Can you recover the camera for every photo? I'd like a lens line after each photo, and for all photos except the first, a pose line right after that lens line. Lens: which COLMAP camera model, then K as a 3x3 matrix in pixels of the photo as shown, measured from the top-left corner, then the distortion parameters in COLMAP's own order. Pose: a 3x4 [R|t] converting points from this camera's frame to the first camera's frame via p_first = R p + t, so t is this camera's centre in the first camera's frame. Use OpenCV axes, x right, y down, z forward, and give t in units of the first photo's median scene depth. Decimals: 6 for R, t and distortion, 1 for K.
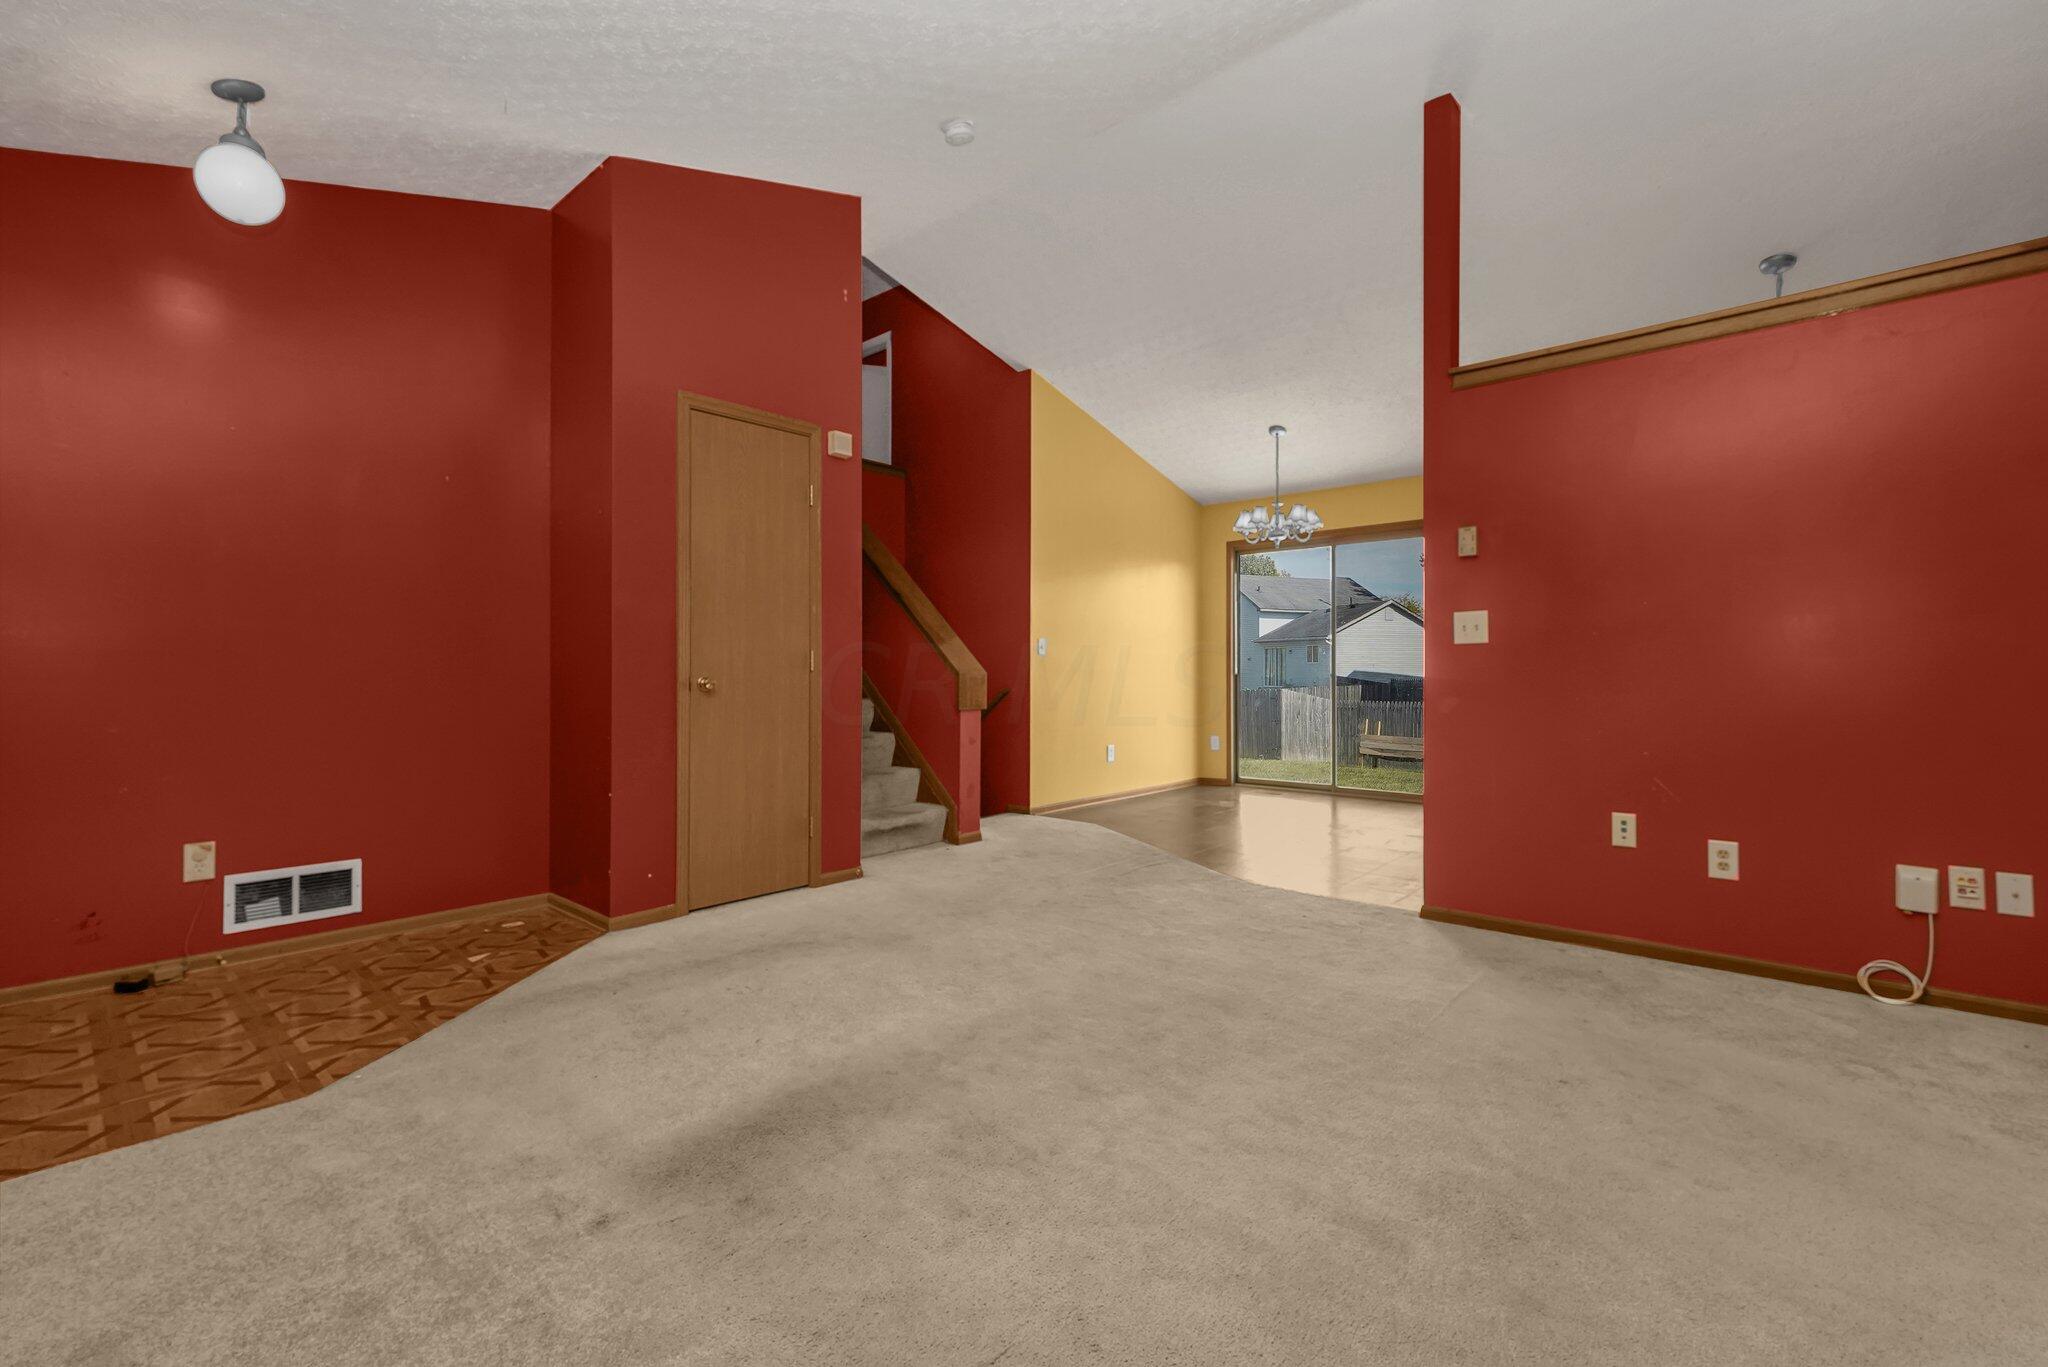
lens RADIAL K [[894.0, 0, 1023.1], [0, 894.0, 668.9], [0, 0, 1]] dist [0.000051, -0.000043]
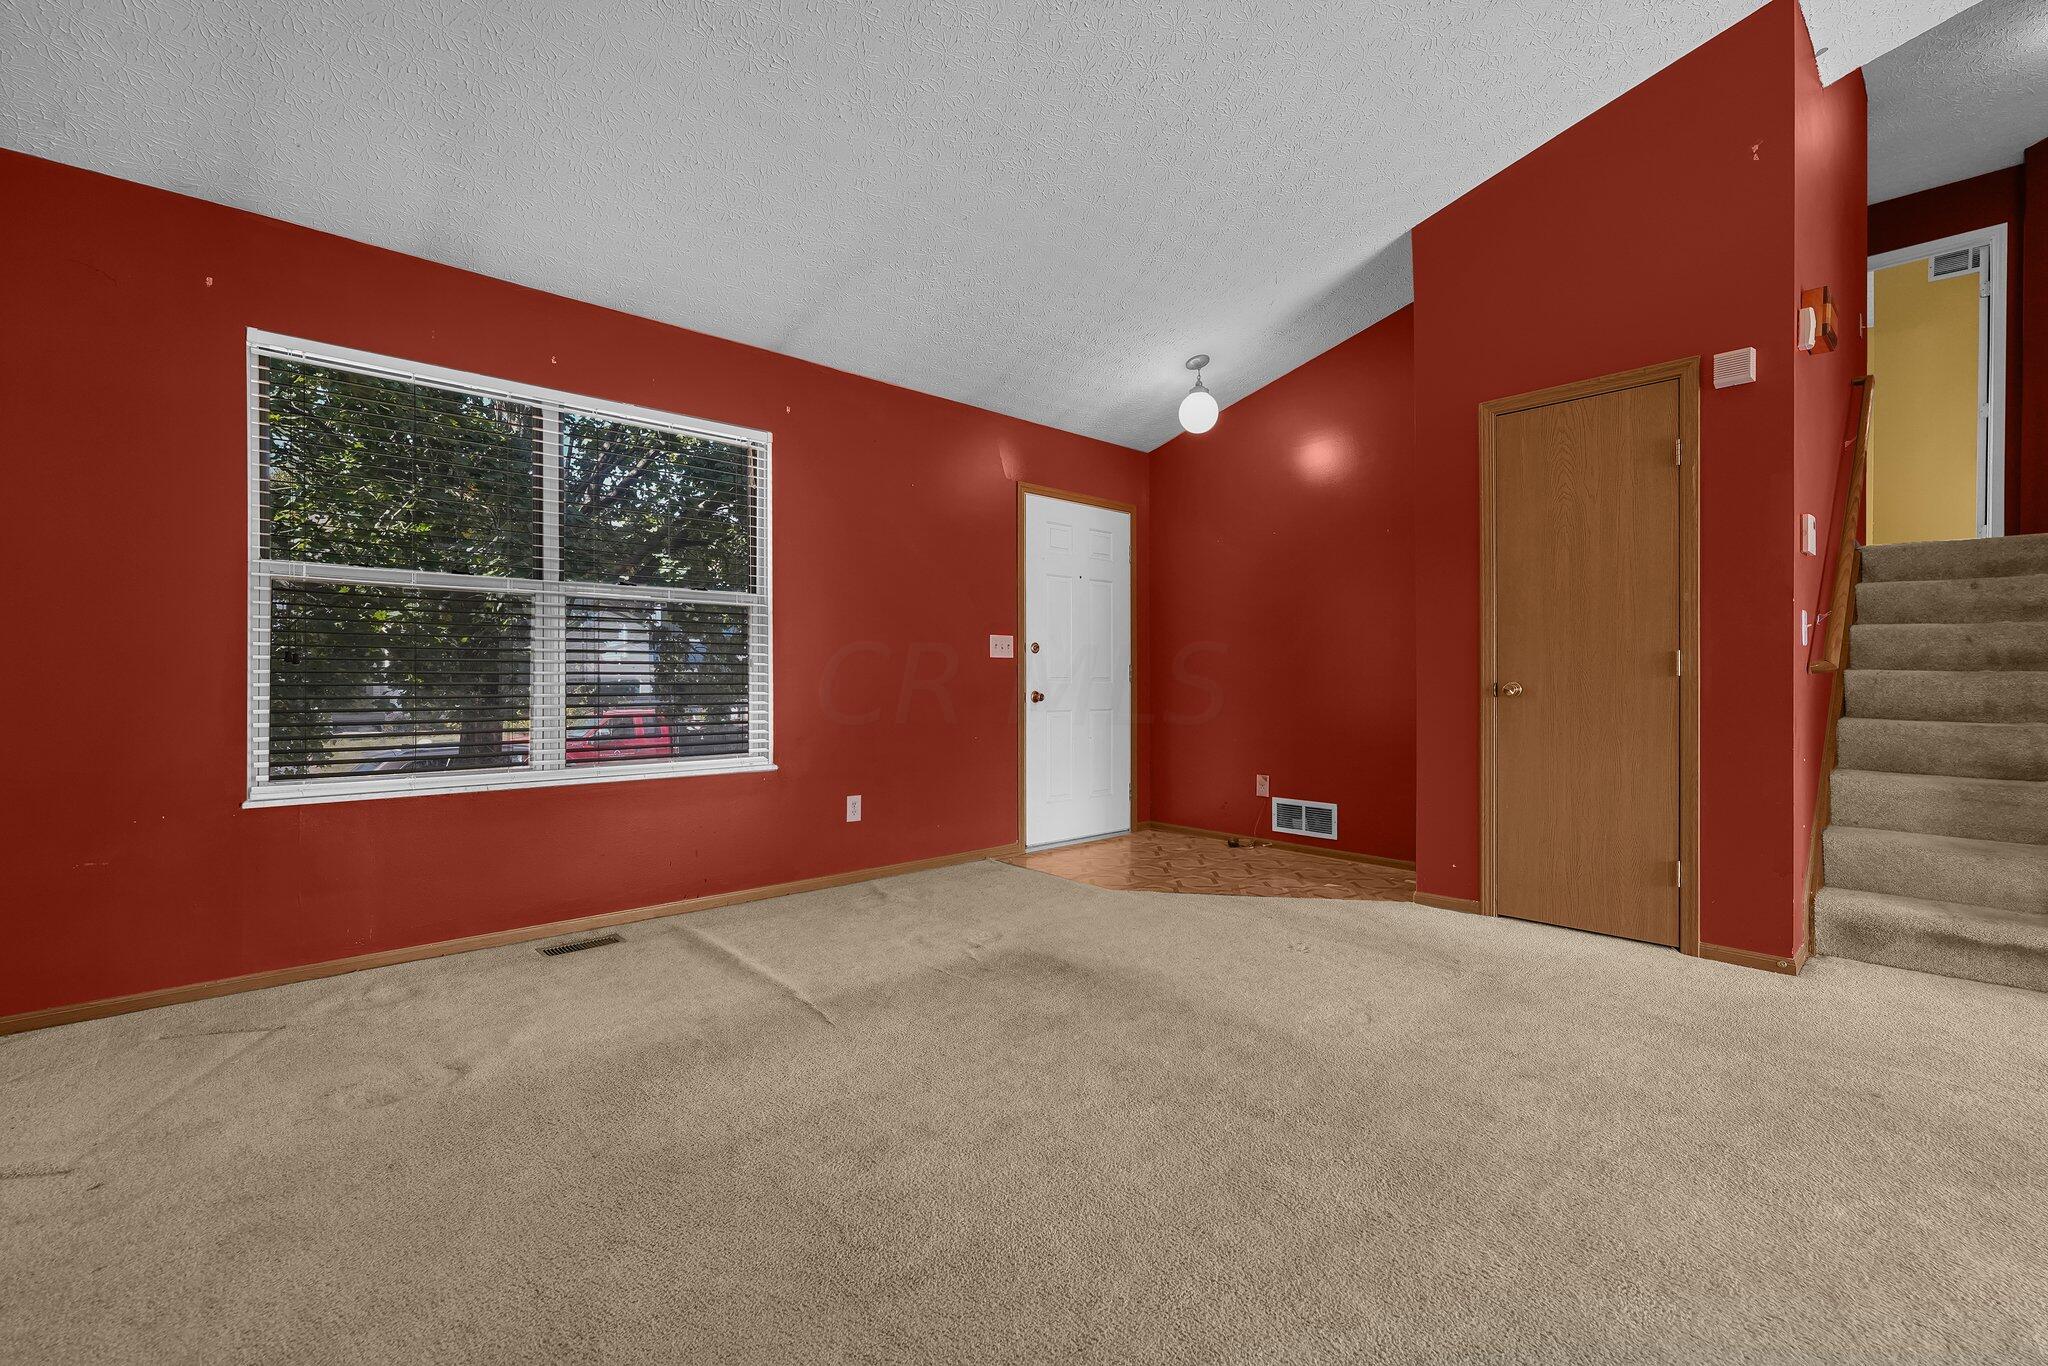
lens RADIAL K [[841.6, 0, 1020.1], [0, 841.6, 689.9], [0, 0, 1]] dist [0.000432, -0.000042]
pose [[-0.108005, 0.012968, -0.994066, 0.741199], [0.008474, 0.999891, 0.012123, 0.002292], [0.994114, -0.007114, -0.108103, 0.676287]]
